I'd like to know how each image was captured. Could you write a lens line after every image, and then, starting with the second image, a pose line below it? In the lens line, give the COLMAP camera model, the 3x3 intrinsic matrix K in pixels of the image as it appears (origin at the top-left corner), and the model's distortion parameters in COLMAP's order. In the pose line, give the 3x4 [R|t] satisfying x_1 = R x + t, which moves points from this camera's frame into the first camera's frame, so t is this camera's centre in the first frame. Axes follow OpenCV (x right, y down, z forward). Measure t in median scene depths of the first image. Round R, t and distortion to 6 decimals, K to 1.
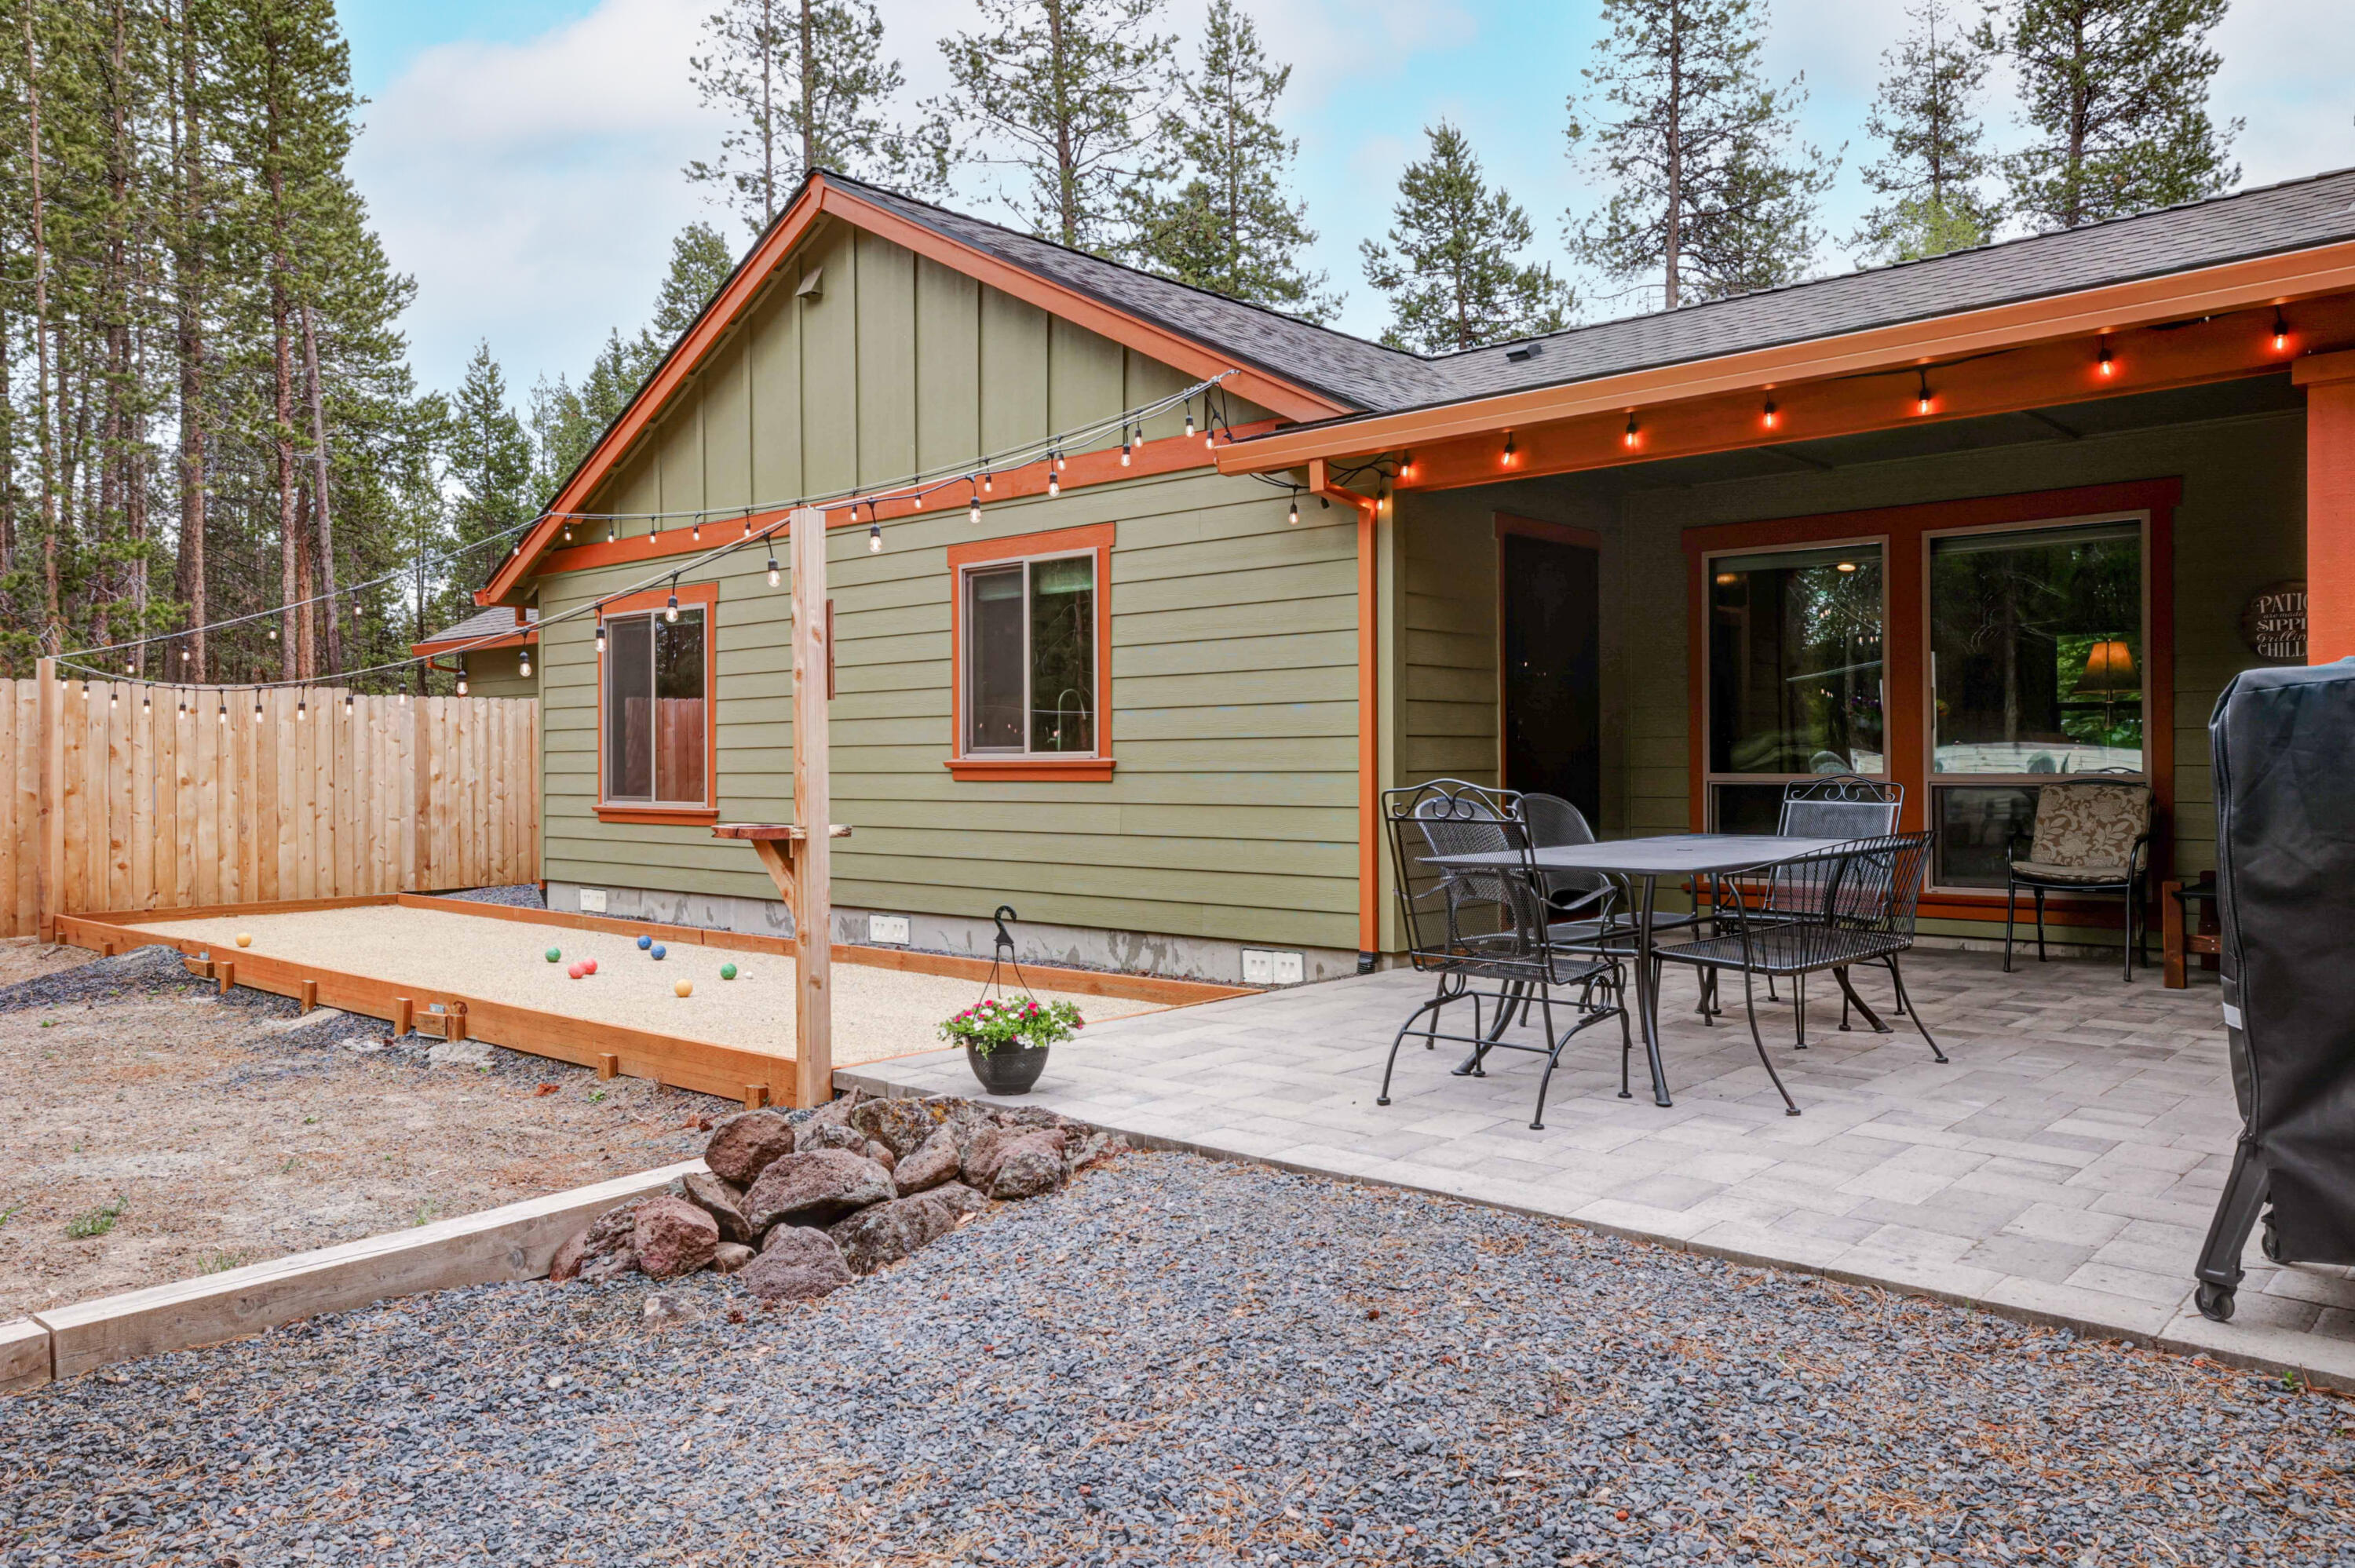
lens RADIAL K [[1688.3, 0, 1177.5], [0, 1688.3, 784.0], [0, 0, 1]] dist [0.031296, 0.000046]
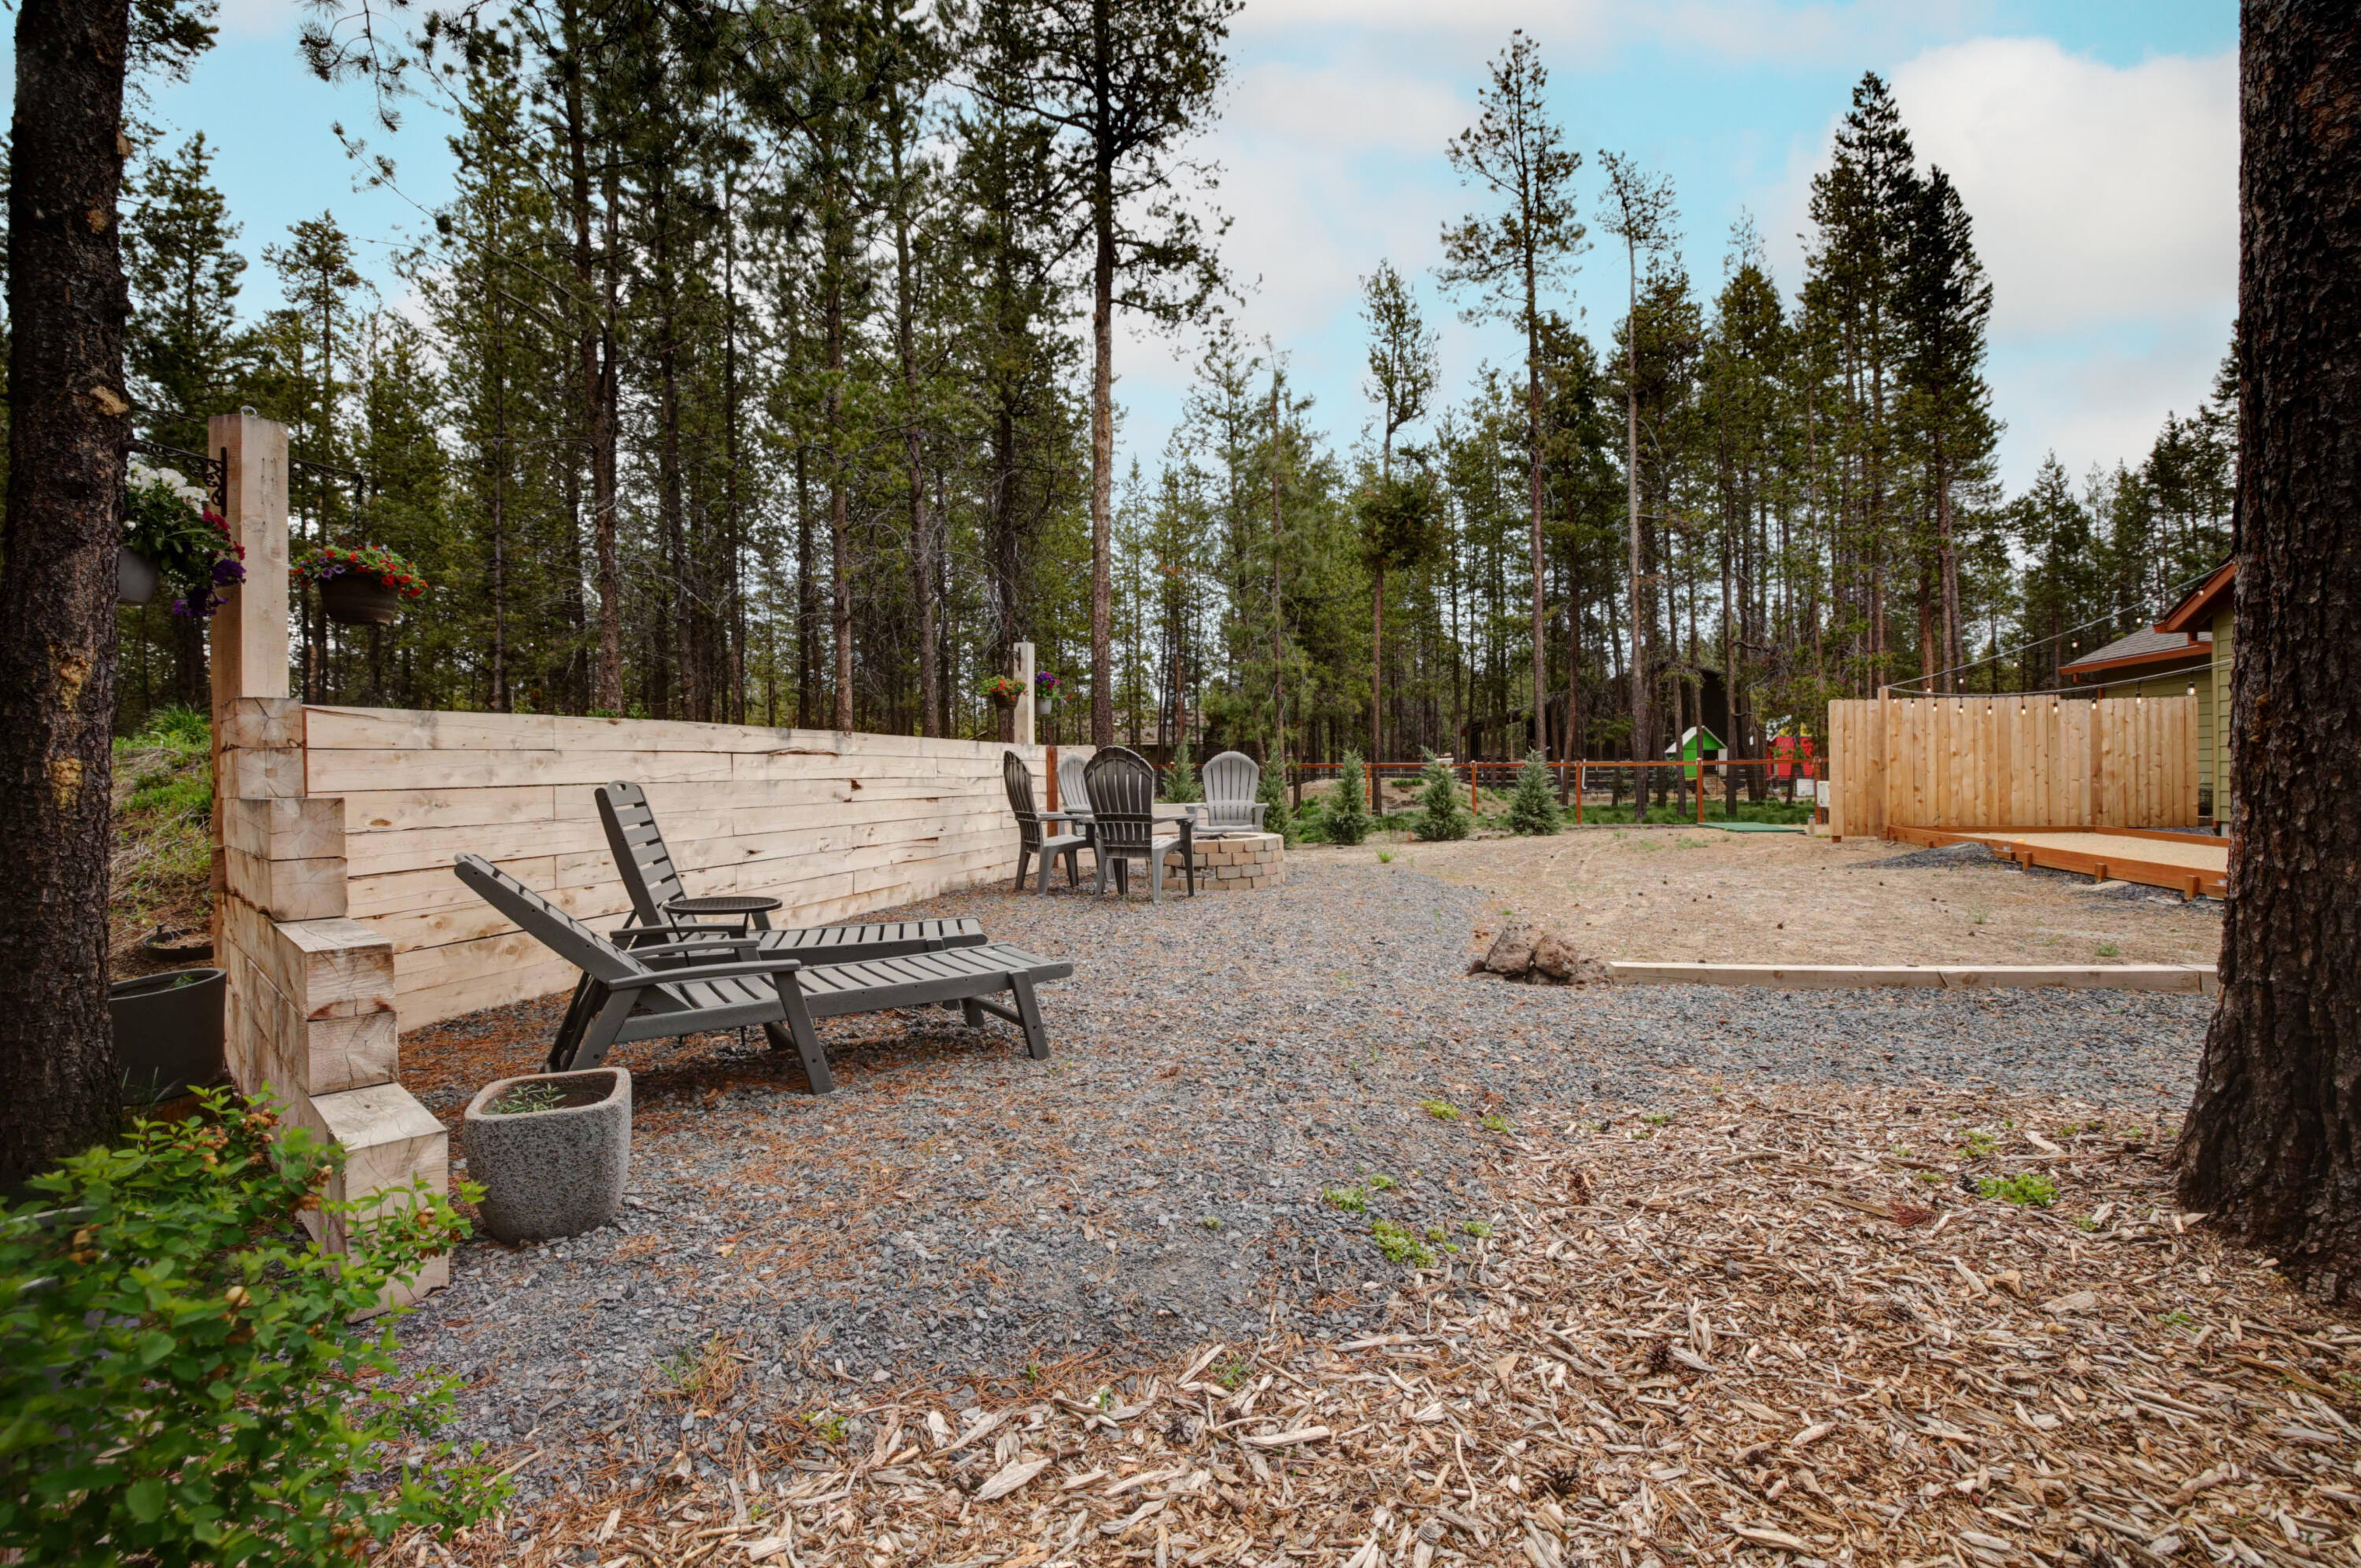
lens RADIAL K [[1081.5, 0, 1180.5], [0, 1081.5, 784.0], [0, 0, 1]] dist [0.029346, 0.000431]
pose [[0.525508, 0.005796, -0.850769, -0.048850], [-0.001443, 0.999981, 0.005921, 0.025436], [0.850788, -0.001884, 0.525506, -0.271607]]
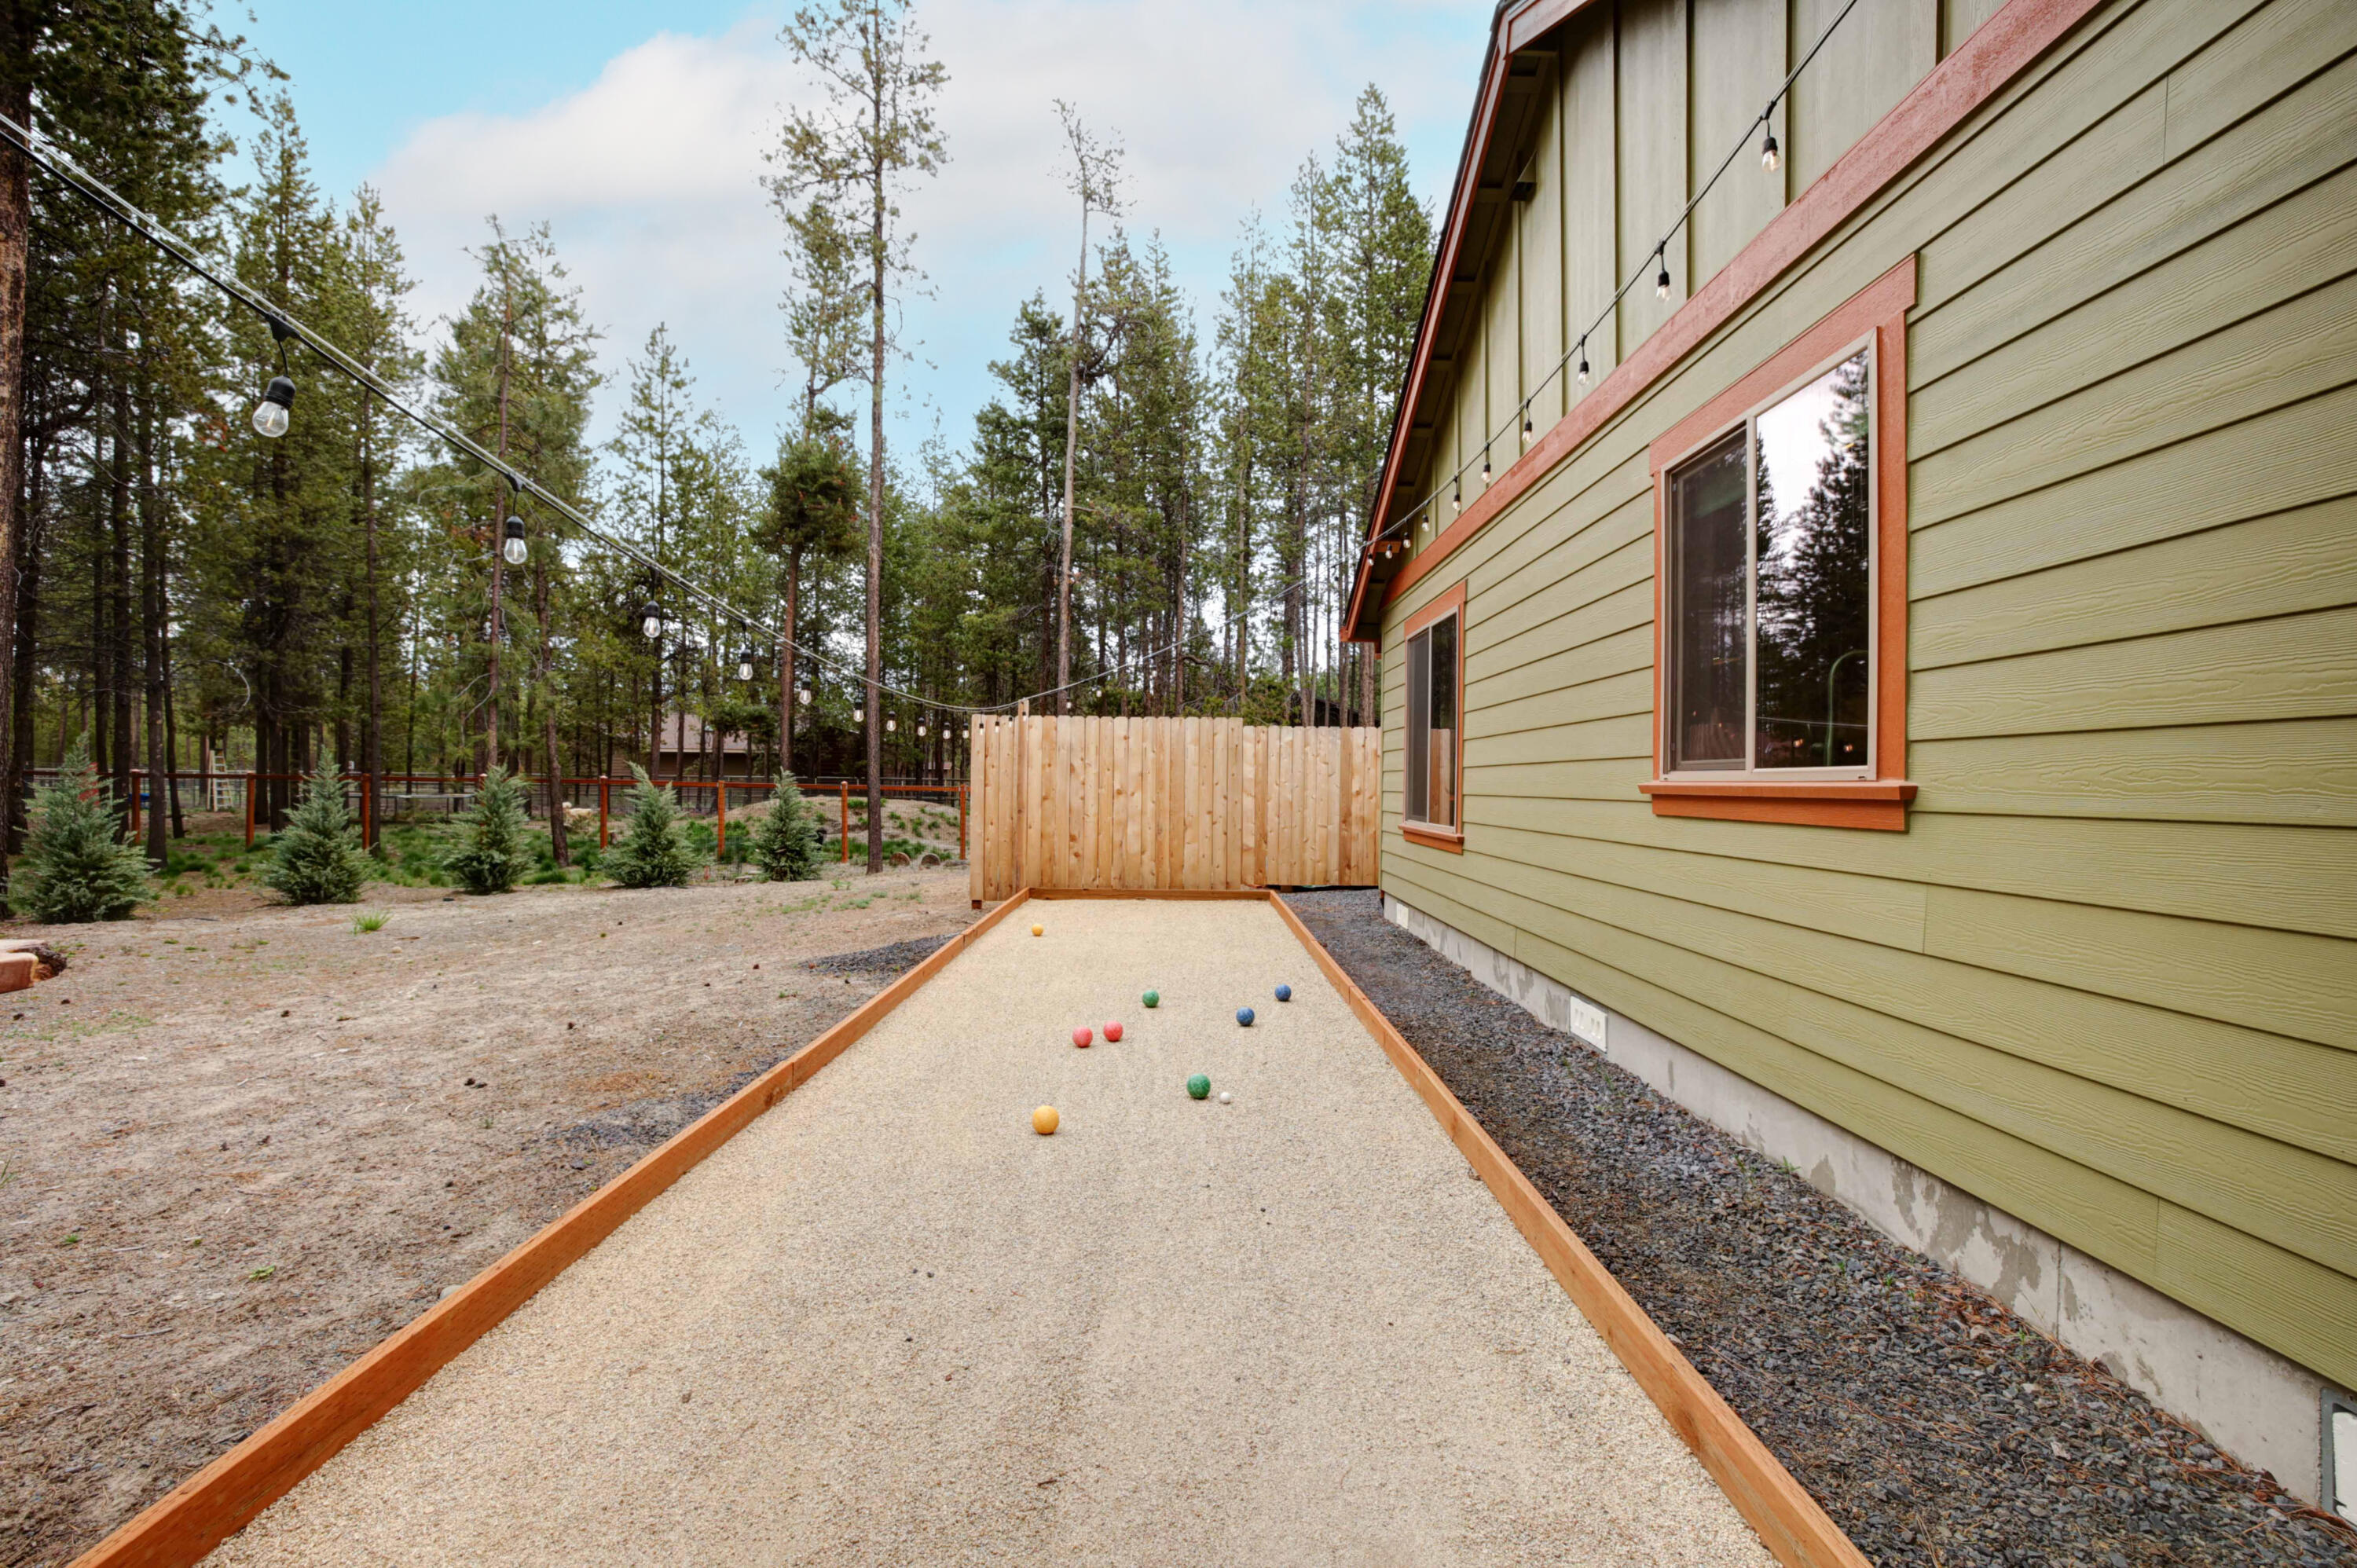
lens RADIAL K [[1030.9, 0, 1178.5], [0, 1030.9, 784.0], [0, 0, 1]] dist [0.001291, 0.000634]
pose [[0.683971, 0.015154, -0.729352, 0.022664], [-0.025811, 0.999661, -0.003435, -0.006532], [0.729052, 0.021175, 0.684130, 0.521451]]
